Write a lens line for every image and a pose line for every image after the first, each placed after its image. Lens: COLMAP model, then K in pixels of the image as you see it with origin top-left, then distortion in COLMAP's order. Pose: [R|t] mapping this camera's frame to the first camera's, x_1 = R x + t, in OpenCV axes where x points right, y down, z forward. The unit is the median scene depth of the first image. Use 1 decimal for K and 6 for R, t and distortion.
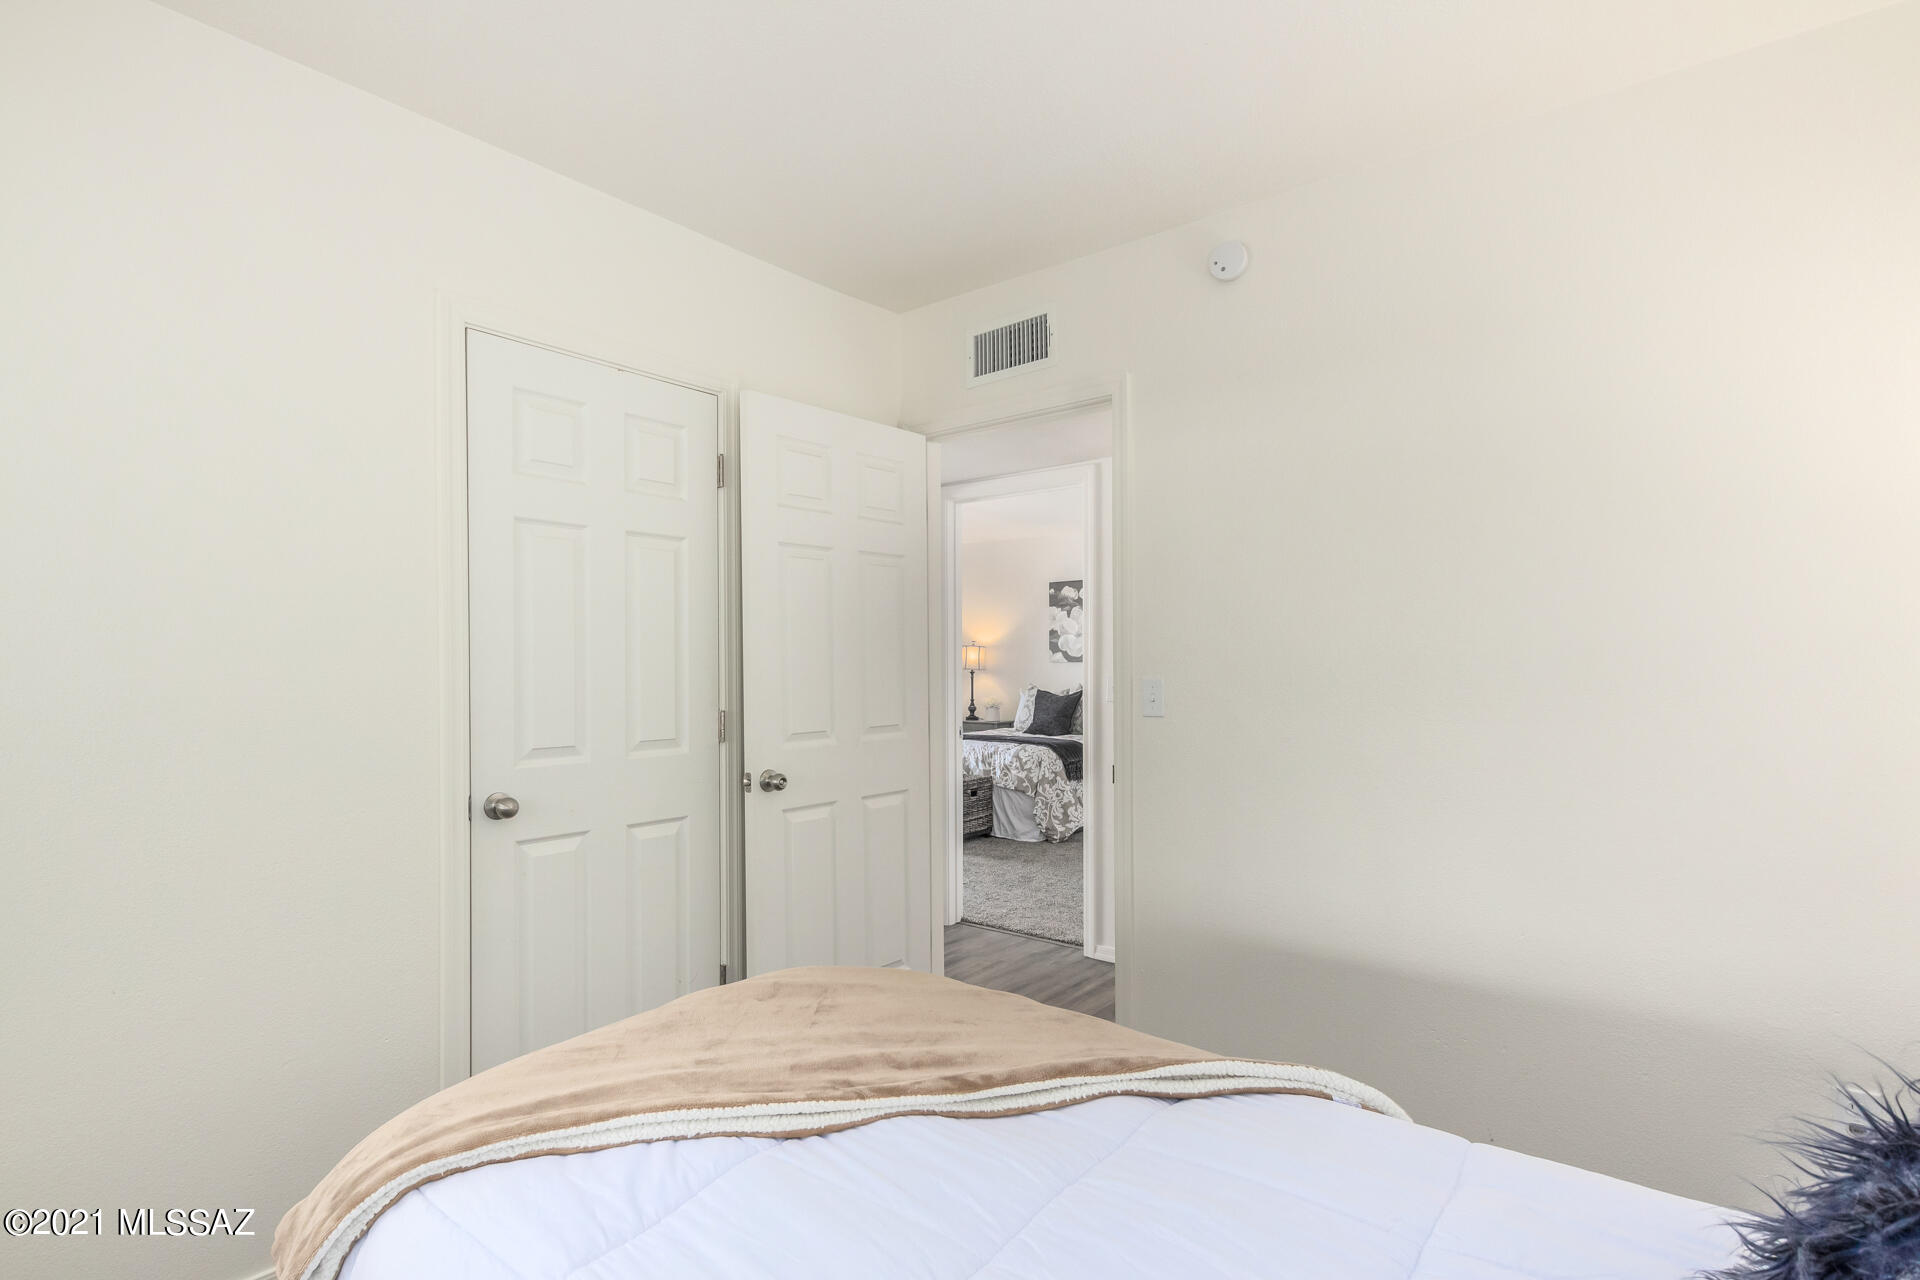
lens RADIAL K [[934.4, 0, 963.1], [0, 934.4, 645.4], [0, 0, 1]] dist [0.010776, -0.009436]
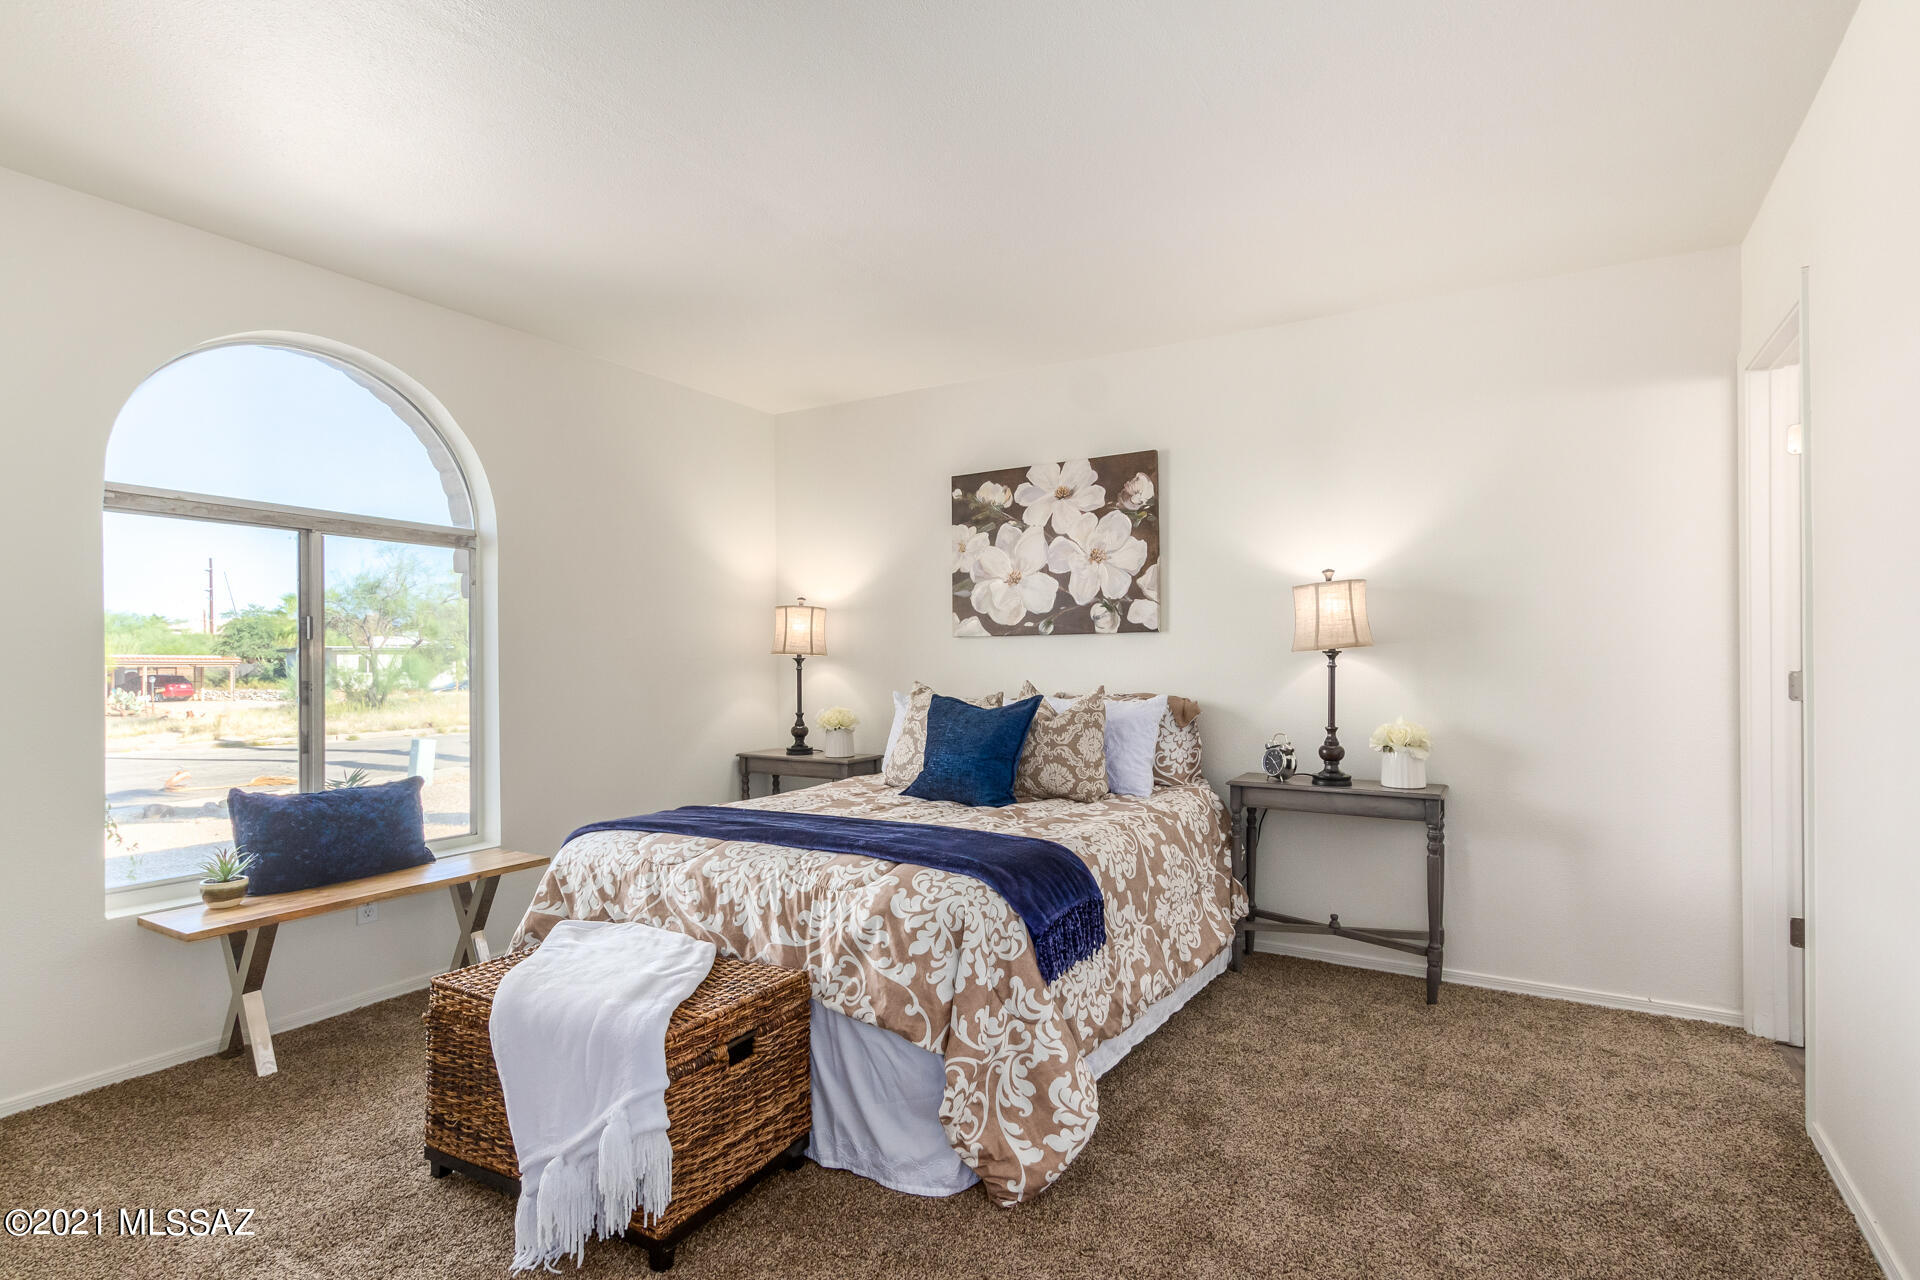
lens RADIAL K [[934.4, 0, 961.8], [0, 934.4, 643.3], [0, 0, 1]] dist [0.010776, -0.009436]
pose [[0.991124, -0.005277, 0.132838, 0.040476], [0.004786, 0.999980, 0.004014, 0.024976], [-0.132857, -0.003342, 0.991130, 0.662138]]
